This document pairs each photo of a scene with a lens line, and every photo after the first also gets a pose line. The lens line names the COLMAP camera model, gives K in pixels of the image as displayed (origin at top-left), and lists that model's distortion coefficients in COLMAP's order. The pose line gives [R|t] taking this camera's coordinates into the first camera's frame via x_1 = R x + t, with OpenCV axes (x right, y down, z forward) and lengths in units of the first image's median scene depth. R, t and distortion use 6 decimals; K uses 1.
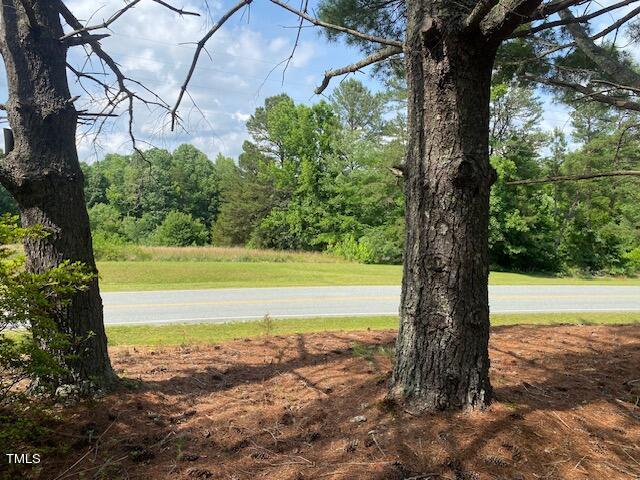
lens RADIAL K [[484.3, 0, 321.1], [0, 484.3, 238.3], [0, 0, 1]] dist [0.034619, -0.040967]
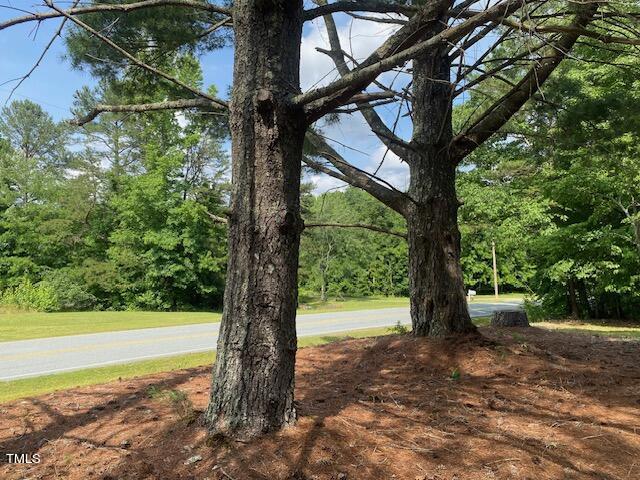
lens RADIAL K [[480.0, 0, 325.0], [0, 480.0, 237.8], [0, 0, 1]] dist [0.038663, -0.034658]
pose [[0.800848, 0.027715, 0.598225, -0.307728], [0.023671, 0.996683, -0.077864, -0.001998], [-0.598399, 0.076518, 0.797536, 0.004889]]
